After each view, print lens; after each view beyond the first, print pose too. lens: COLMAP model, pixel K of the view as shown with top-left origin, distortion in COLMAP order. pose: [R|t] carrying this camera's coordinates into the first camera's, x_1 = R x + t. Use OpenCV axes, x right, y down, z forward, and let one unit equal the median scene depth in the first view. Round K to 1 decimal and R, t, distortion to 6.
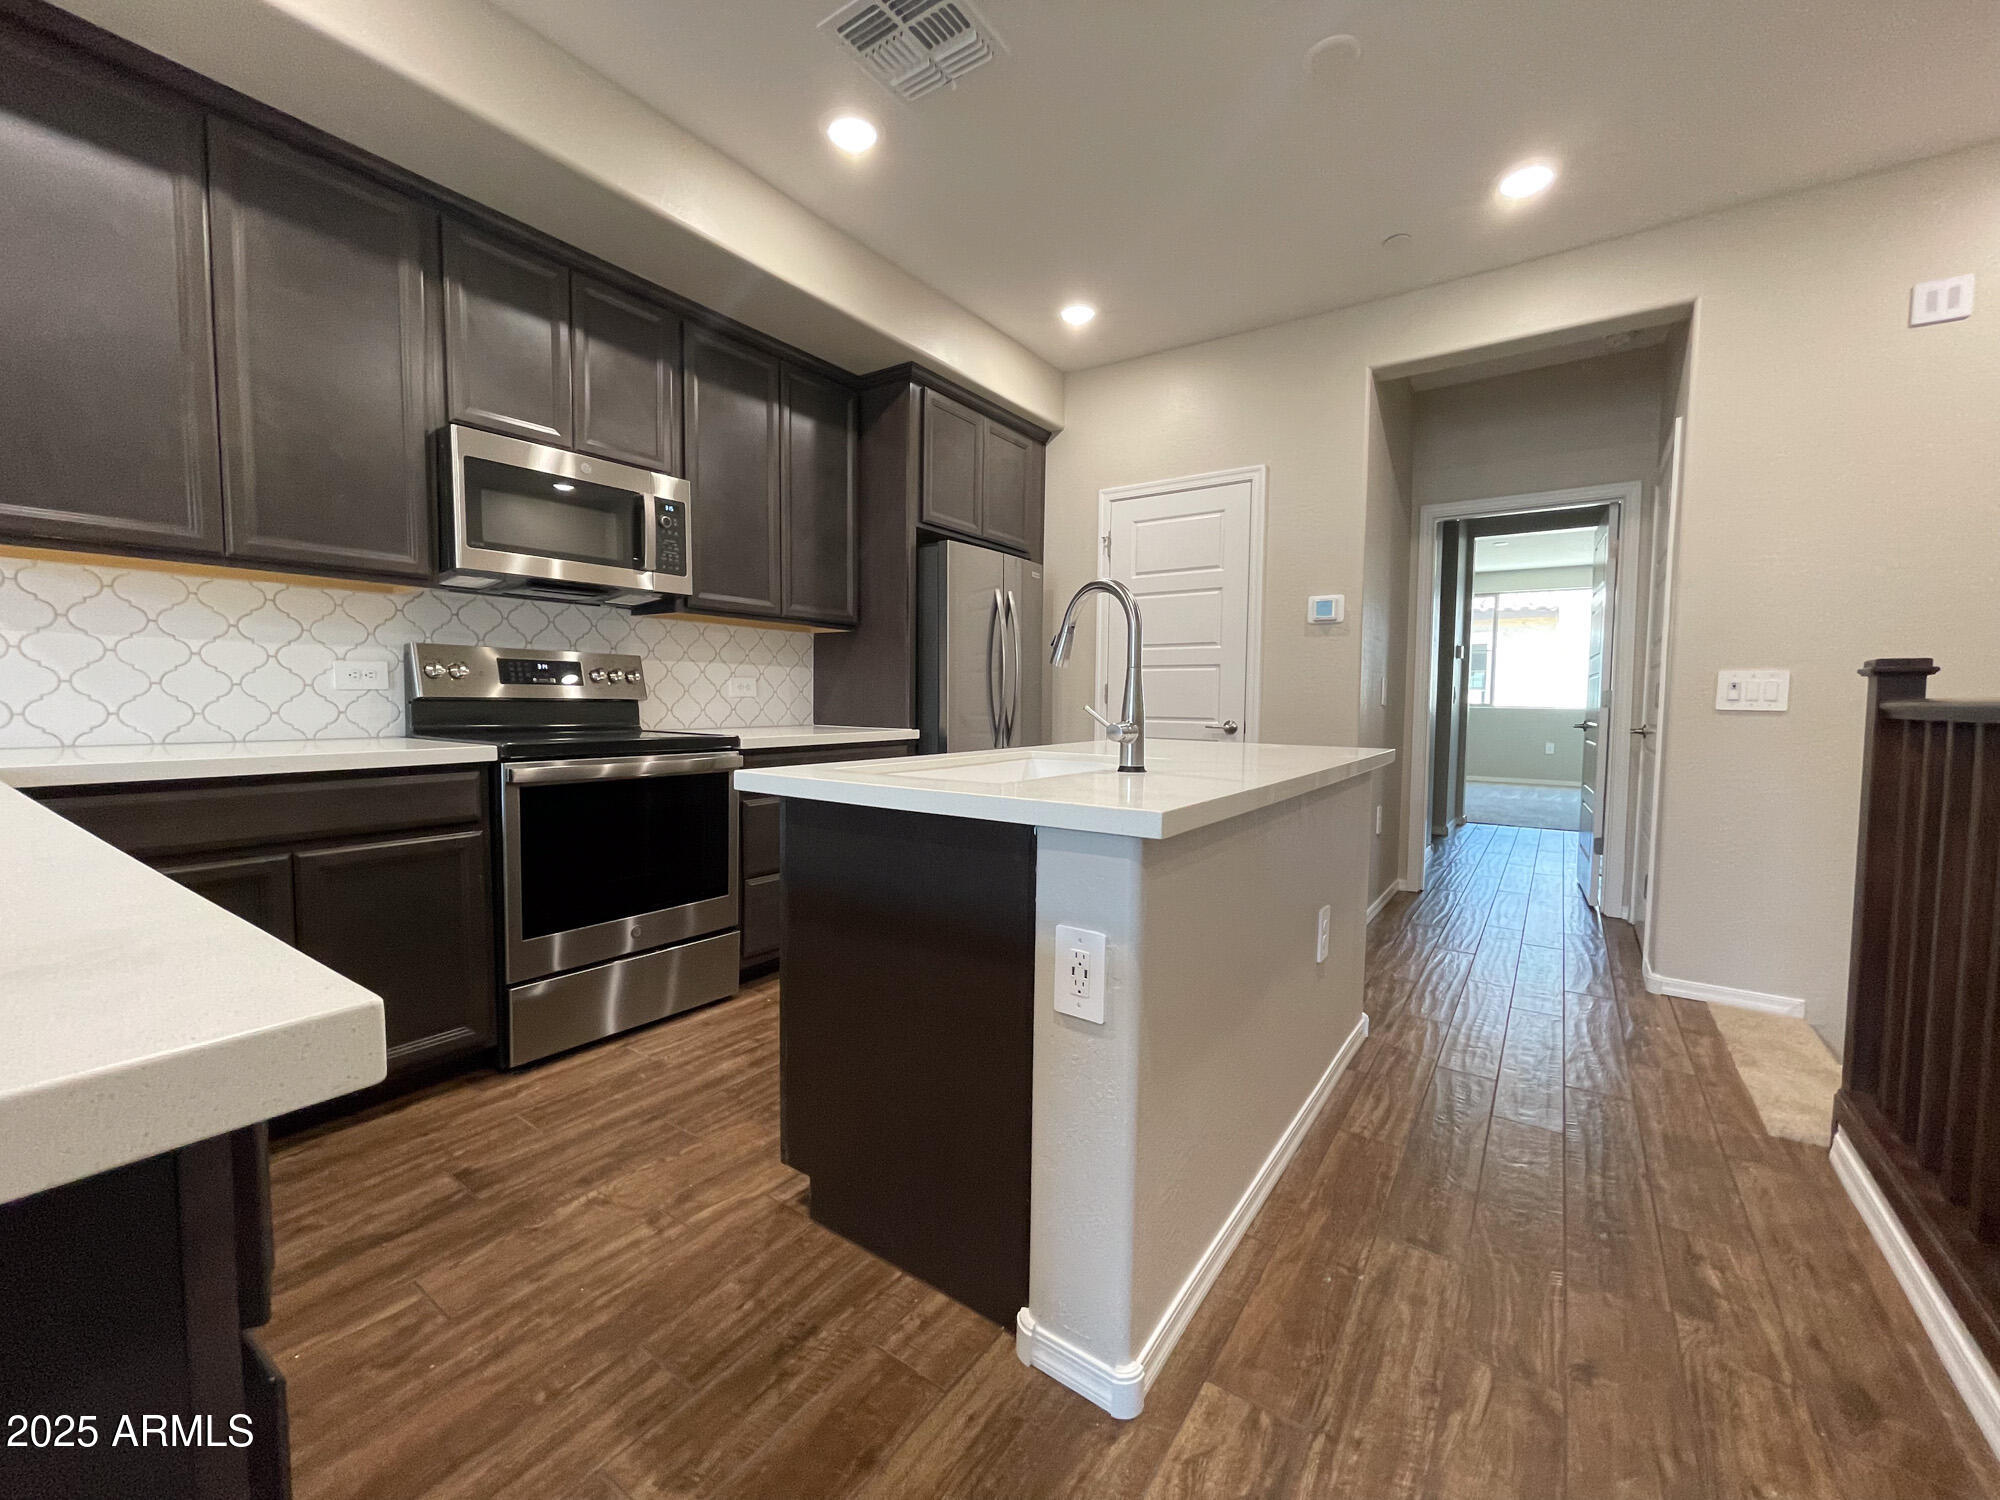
lens RADIAL K [[812.1, 0, 992.8], [0, 812.1, 744.6], [0, 0, 1]] dist [-0.004729, 0.001594]
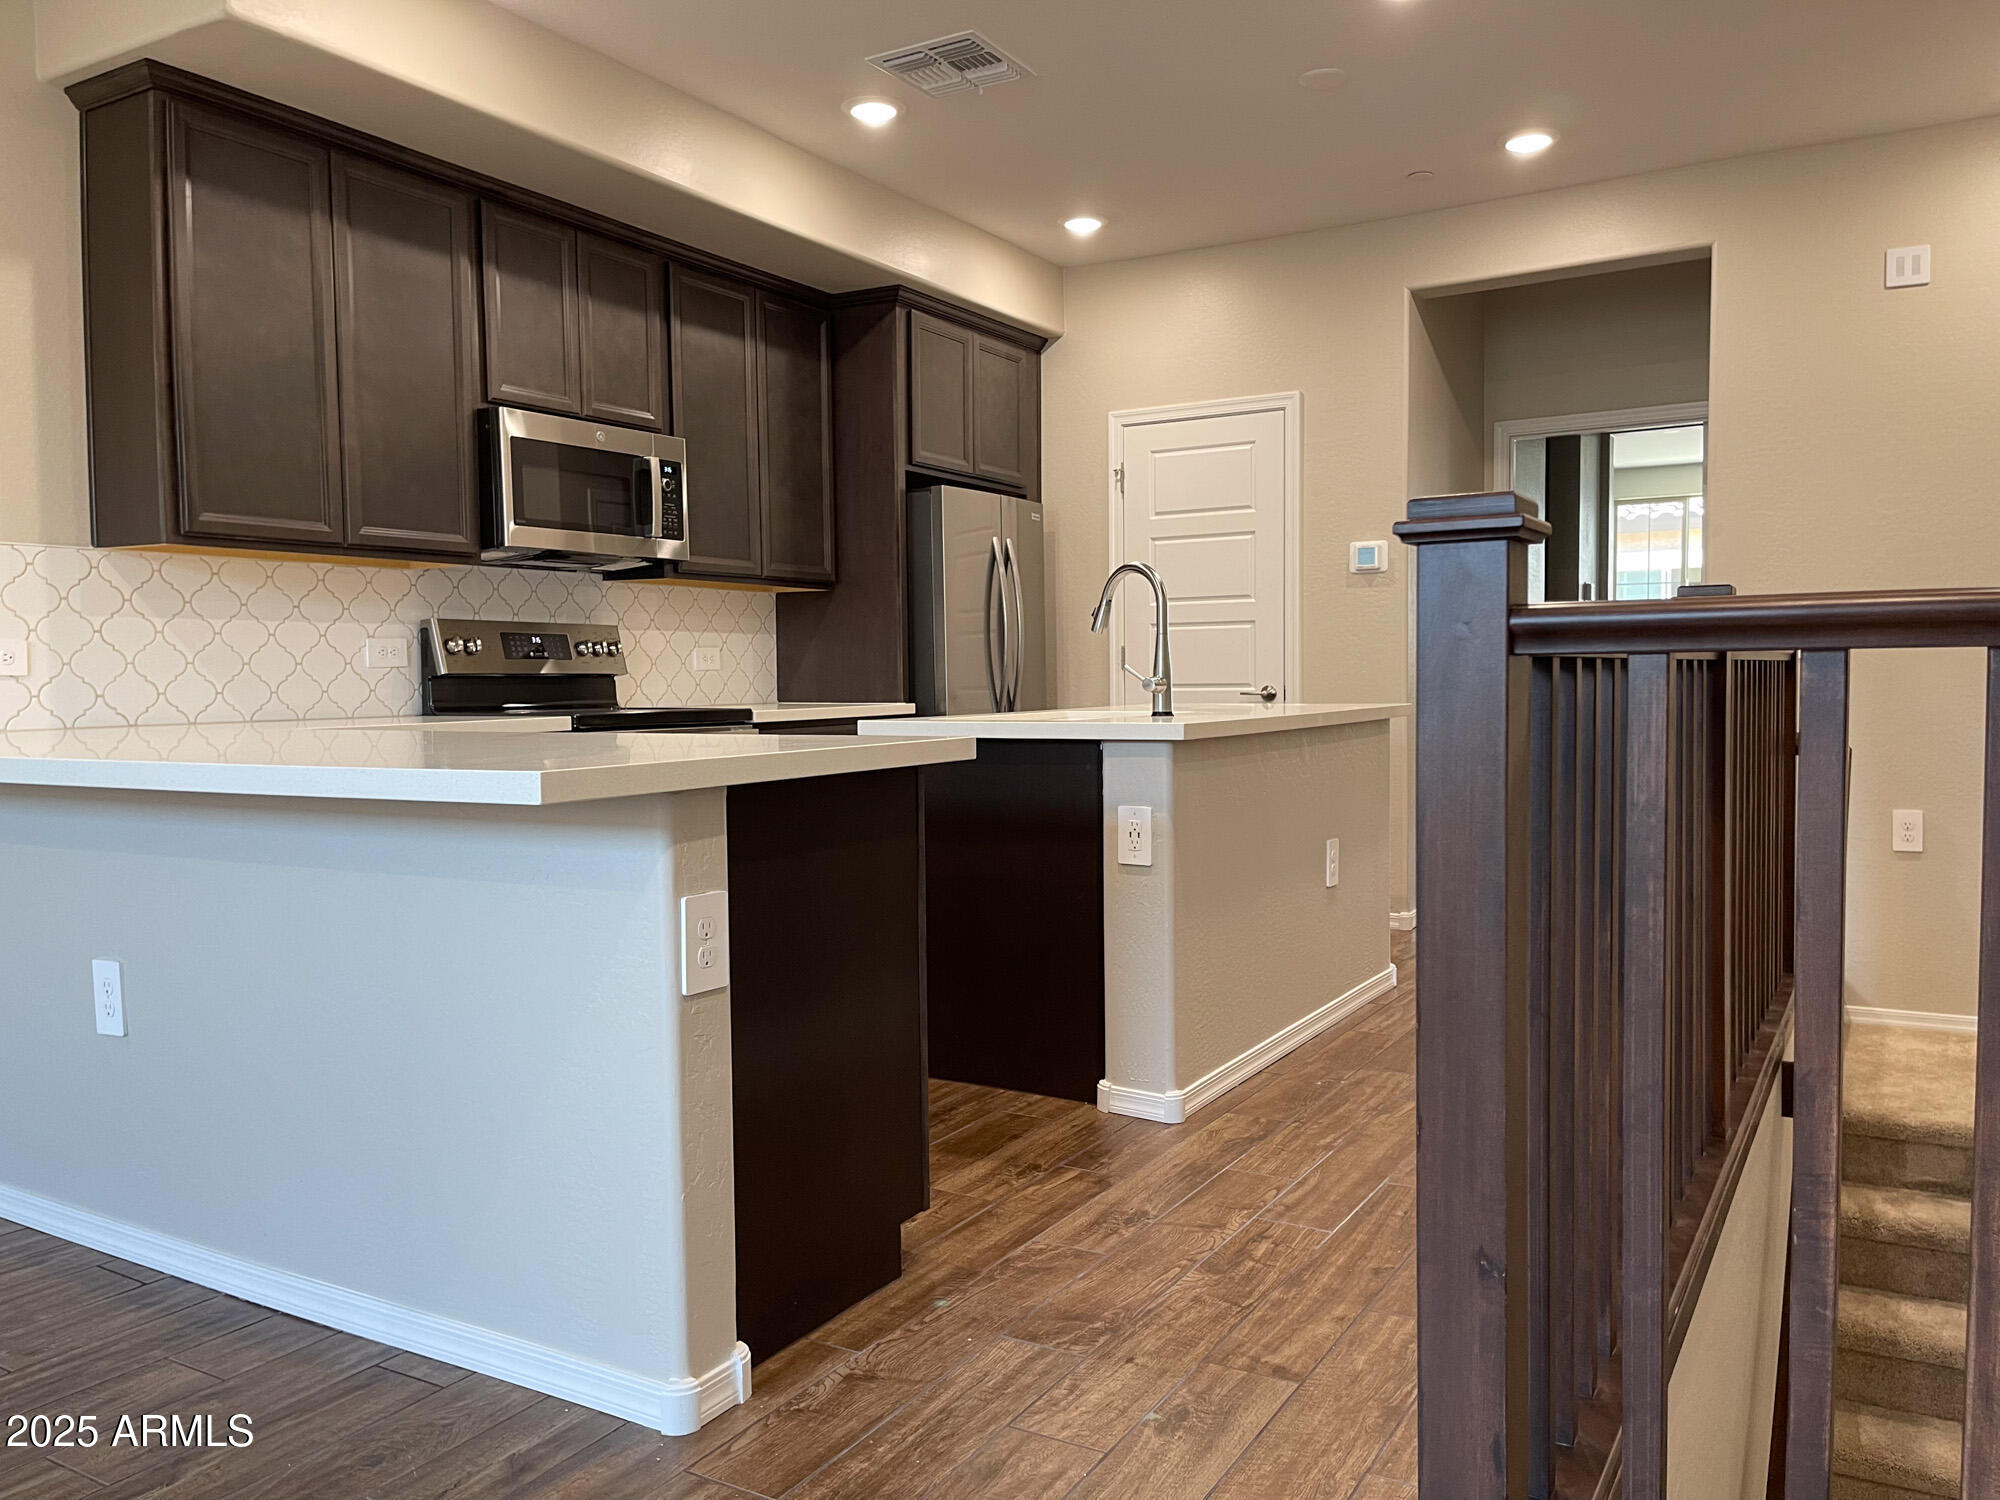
lens RADIAL K [[1558.1, 0, 1011.6], [0, 1558.1, 736.9], [0, 0, 1]] dist [0.066955, -0.027065]
pose [[0.996129, -0.025387, 0.084153, -0.161581], [0.026800, 0.999518, -0.015699, 0.058662], [-0.083714, 0.017893, 0.996329, -0.843226]]
